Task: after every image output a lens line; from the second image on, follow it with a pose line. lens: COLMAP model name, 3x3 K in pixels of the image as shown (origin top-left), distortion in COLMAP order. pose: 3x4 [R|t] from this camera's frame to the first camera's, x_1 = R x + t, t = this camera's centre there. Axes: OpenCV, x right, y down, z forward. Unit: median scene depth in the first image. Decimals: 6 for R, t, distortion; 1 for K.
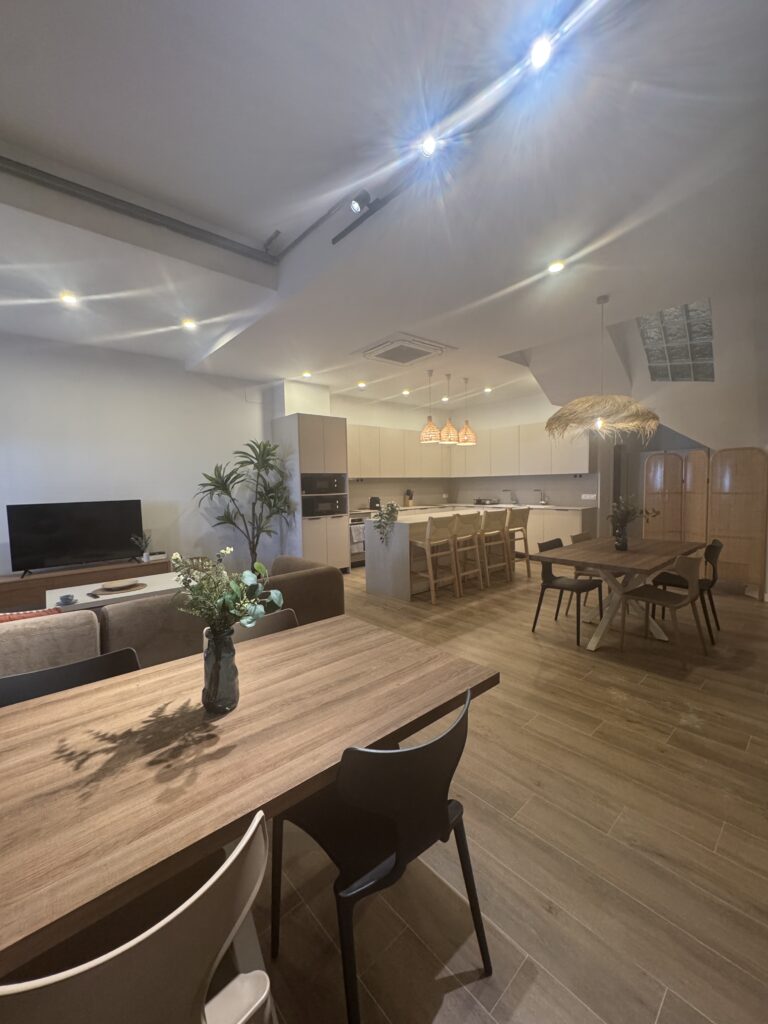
lens RADIAL K [[411.1, 0, 383.3], [0, 411.1, 512.0], [0, 0, 1]] dist [-0.005422, 0.001393]
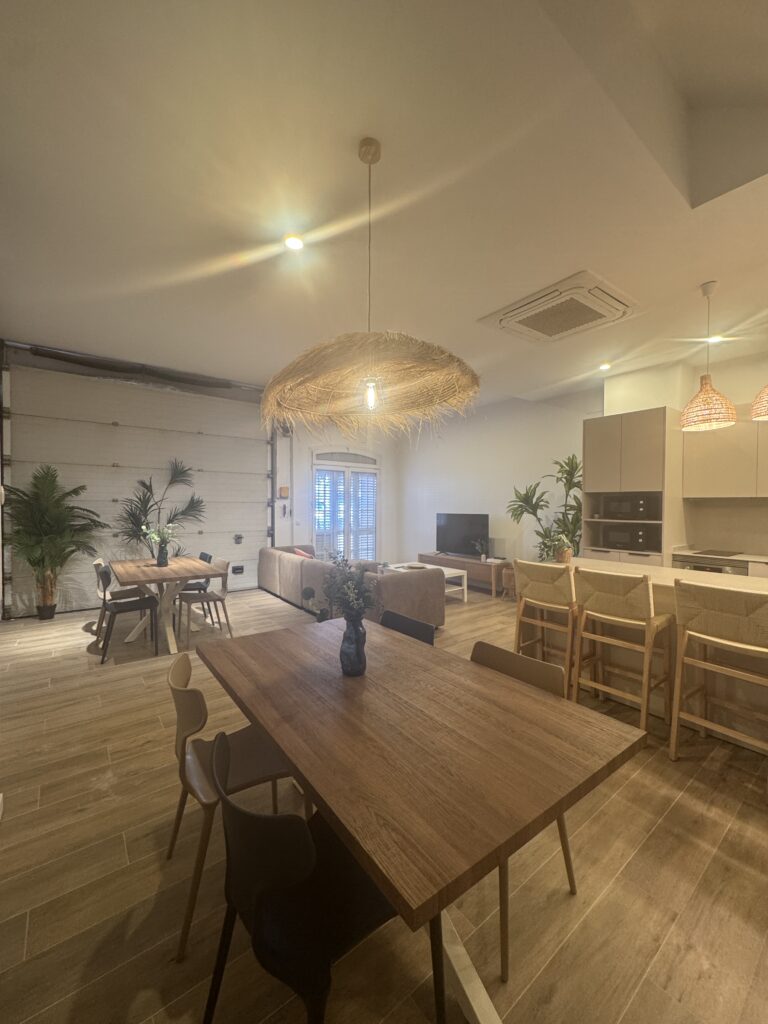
lens RADIAL K [[411.1, 0, 384.1], [0, 411.1, 511.8], [0, 0, 1]] dist [-0.005422, 0.001393]
pose [[-0.077092, 0.039631, -0.996236, 0.803119], [-0.071666, 0.996405, 0.045184, -0.080783], [0.994445, 0.074879, -0.073974, 0.834276]]
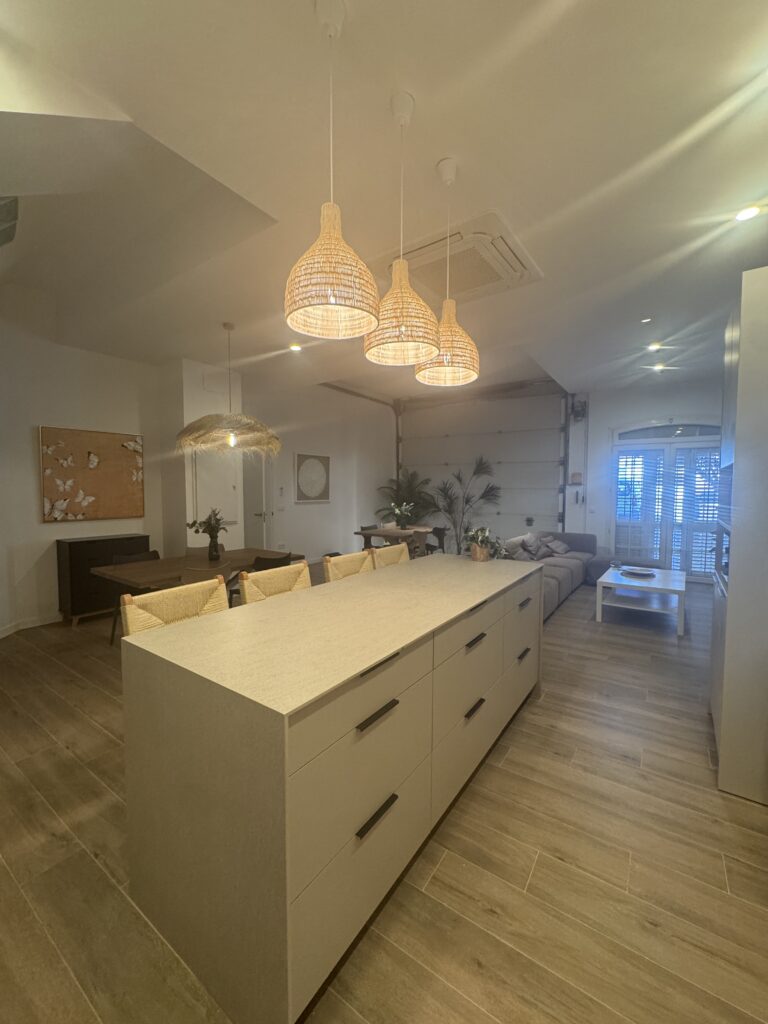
lens RADIAL K [[411.1, 0, 385.1], [0, 411.1, 513.4], [0, 0, 1]] dist [-0.005422, 0.001393]
pose [[-0.973695, 0.032380, -0.225542, 0.300008], [0.002323, 0.991210, 0.132274, -0.132725], [0.227843, 0.128270, -0.965212, 1.687995]]
